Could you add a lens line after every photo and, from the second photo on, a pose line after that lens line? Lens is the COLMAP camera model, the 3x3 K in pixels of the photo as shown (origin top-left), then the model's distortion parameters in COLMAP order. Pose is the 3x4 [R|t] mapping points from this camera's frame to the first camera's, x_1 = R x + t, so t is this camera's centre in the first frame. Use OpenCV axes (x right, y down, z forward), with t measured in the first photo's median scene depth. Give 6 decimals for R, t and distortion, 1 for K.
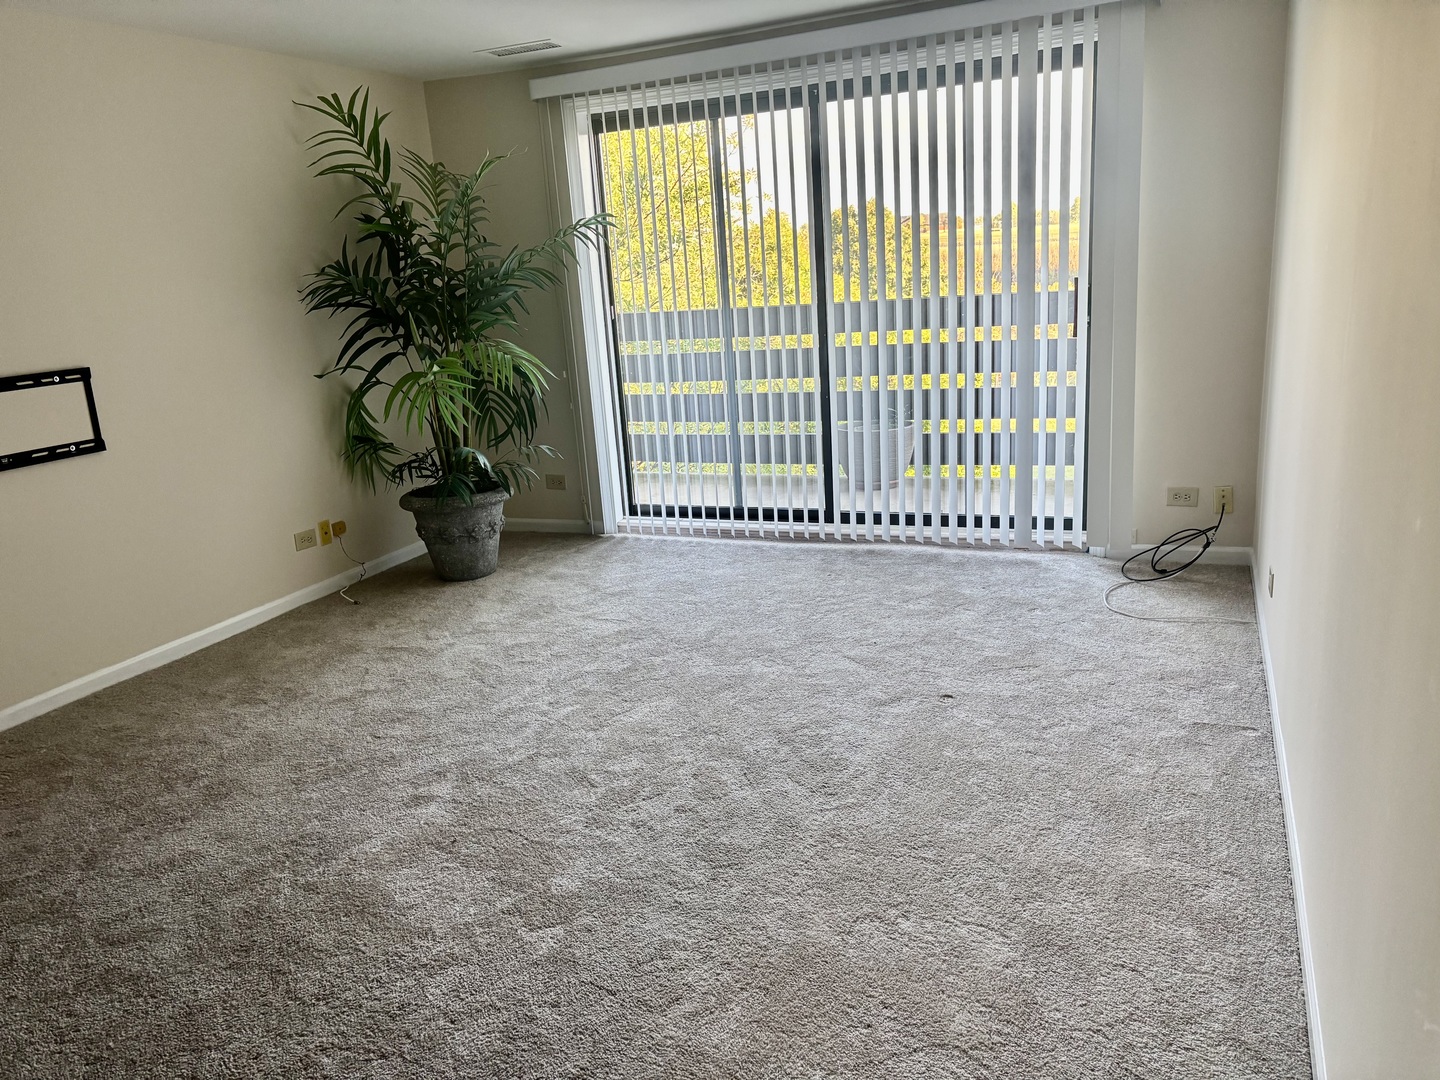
lens RADIAL K [[1085.4, 0, 720.6], [0, 1085.4, 537.7], [0, 0, 1]] dist [0.070294, 0.000023]
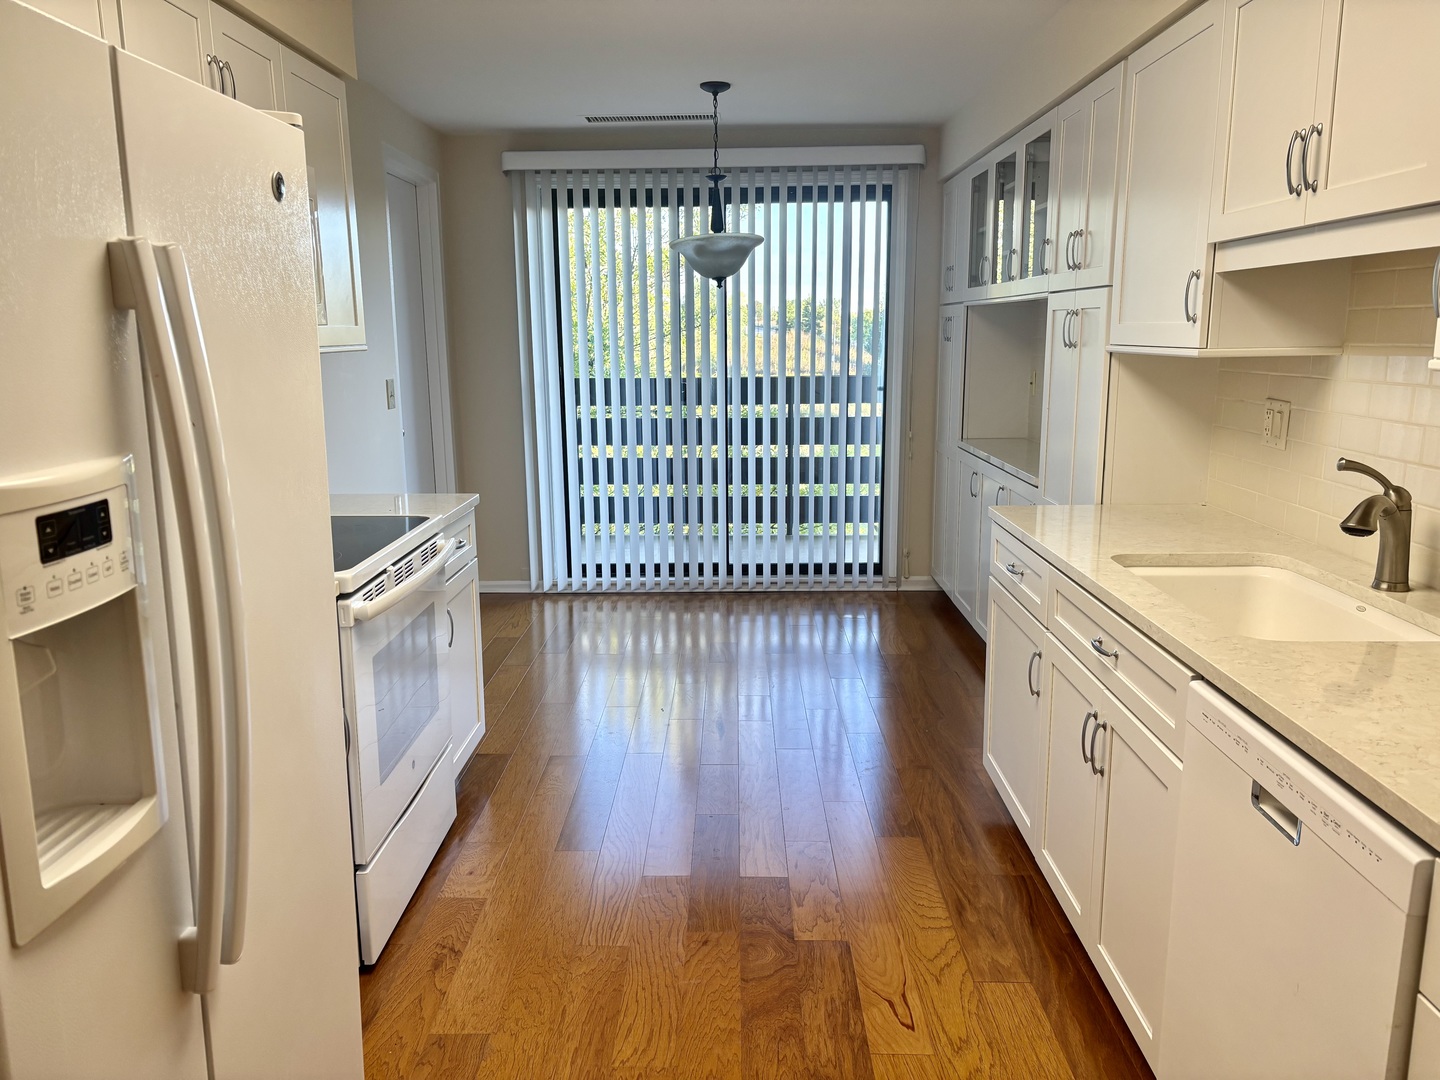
lens RADIAL K [[937.6, 0, 718.9], [0, 937.6, 543.5], [0, 0, 1]] dist [-0.008036, -0.000711]
pose [[0.924062, -0.032576, 0.380853, -0.292952], [0.050102, 0.998088, -0.036191, -0.013002], [-0.378946, 0.052524, 0.923927, 0.132375]]
